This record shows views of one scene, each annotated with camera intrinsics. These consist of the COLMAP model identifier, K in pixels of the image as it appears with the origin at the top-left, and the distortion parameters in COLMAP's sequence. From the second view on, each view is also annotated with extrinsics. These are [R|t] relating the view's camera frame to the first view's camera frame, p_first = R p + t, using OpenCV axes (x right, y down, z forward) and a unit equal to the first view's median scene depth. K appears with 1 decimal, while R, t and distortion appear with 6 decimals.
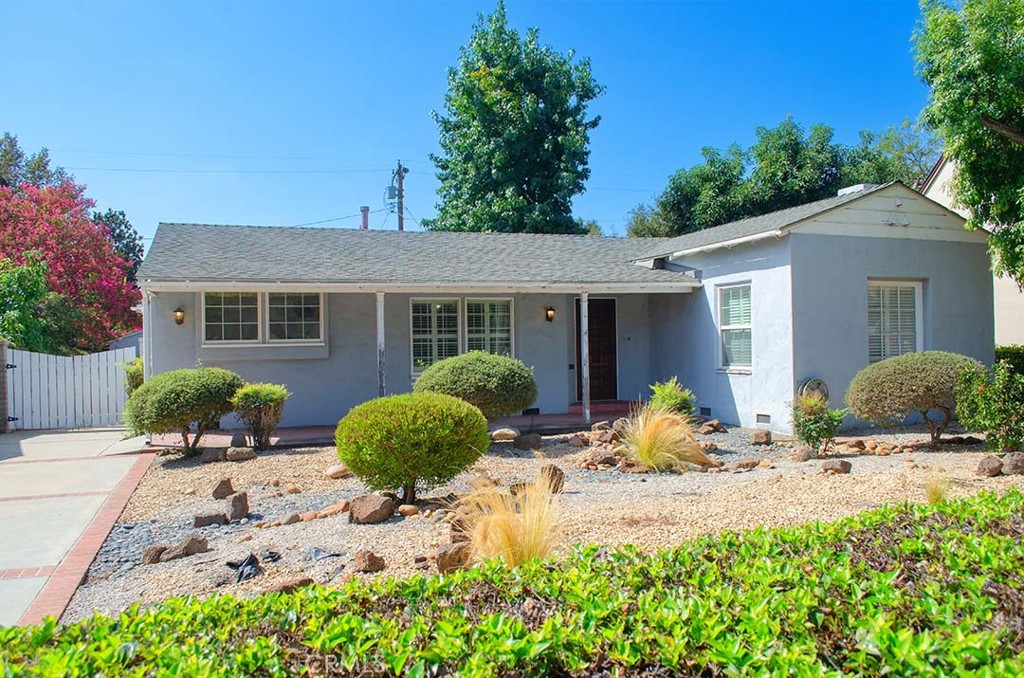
lens RADIAL K [[804.4, 0, 511.5], [0, 804.4, 345.8], [0, 0, 1]] dist [-0.084404, 0.003527]
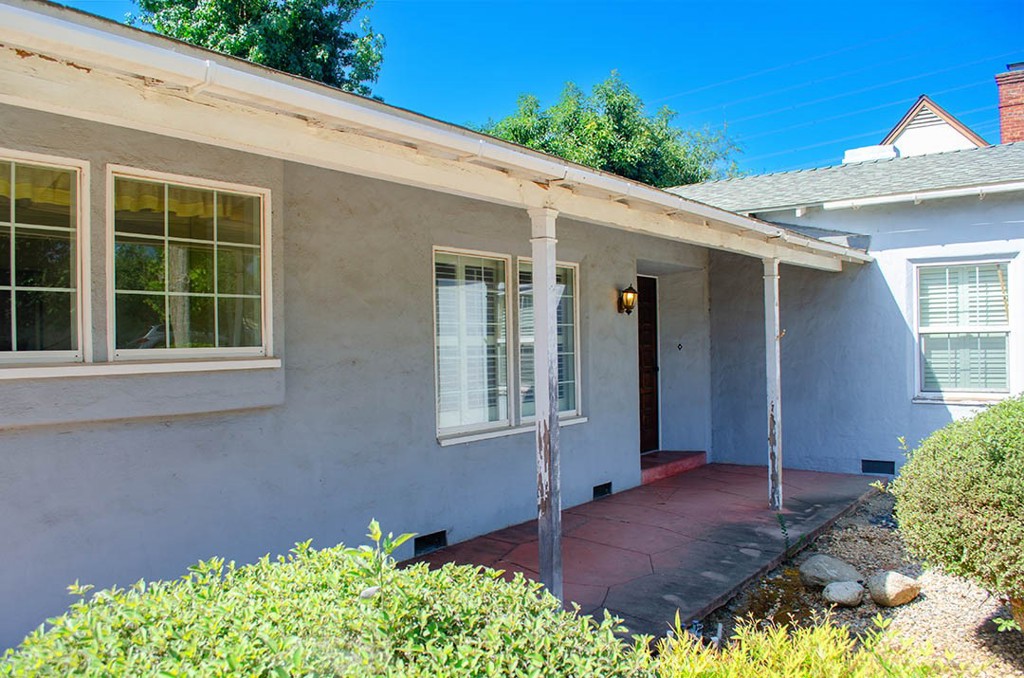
lens RADIAL K [[804.4, 0, 511.5], [0, 804.4, 345.8], [0, 0, 1]] dist [-0.084404, 0.003527]
pose [[0.839565, 0.002707, 0.543252, -0.325634], [-0.000012, 0.999988, -0.004964, -0.007533], [-0.543259, 0.004161, 0.839555, 0.663230]]
